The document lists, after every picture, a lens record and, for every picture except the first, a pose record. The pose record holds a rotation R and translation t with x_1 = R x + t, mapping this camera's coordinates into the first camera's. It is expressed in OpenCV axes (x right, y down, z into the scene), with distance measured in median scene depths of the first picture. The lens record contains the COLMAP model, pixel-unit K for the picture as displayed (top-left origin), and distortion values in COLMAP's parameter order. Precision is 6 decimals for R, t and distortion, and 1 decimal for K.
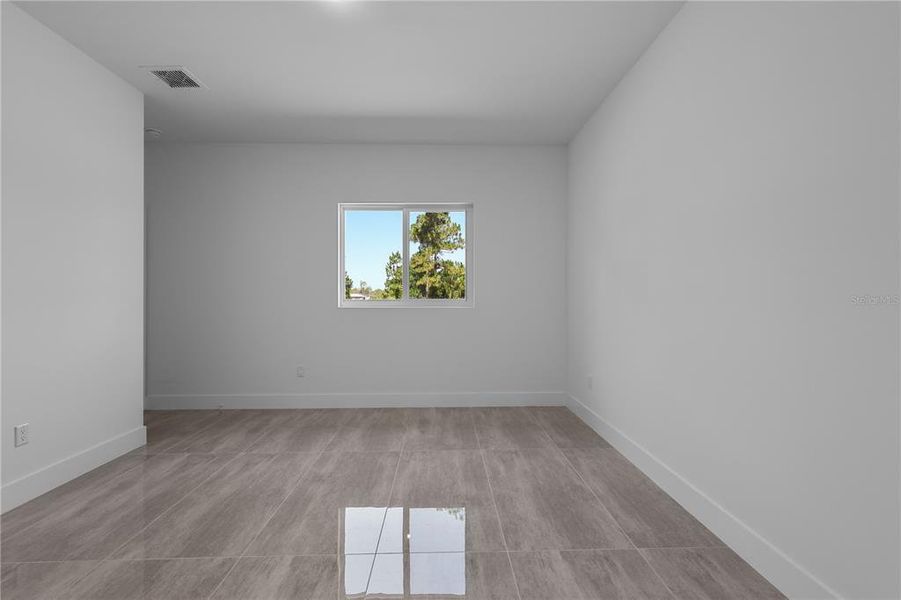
lens RADIAL K [[404.4, 0, 460.3], [0, 404.4, 297.2], [0, 0, 1]] dist [0.007752, -0.000971]
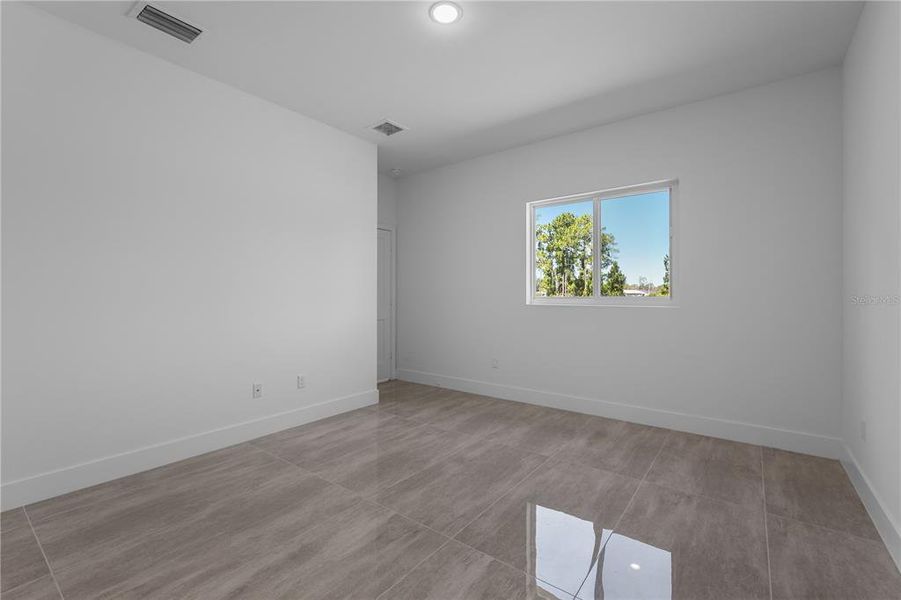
lens RADIAL K [[404.4, 0, 442.6], [0, 404.4, 295.0], [0, 0, 1]] dist [0.007752, -0.000971]
pose [[0.763404, -0.000411, -0.645922, 0.272200], [0.001138, 0.999999, 0.000710, -0.001452], [0.645921, -0.001277, 0.763403, 0.106765]]
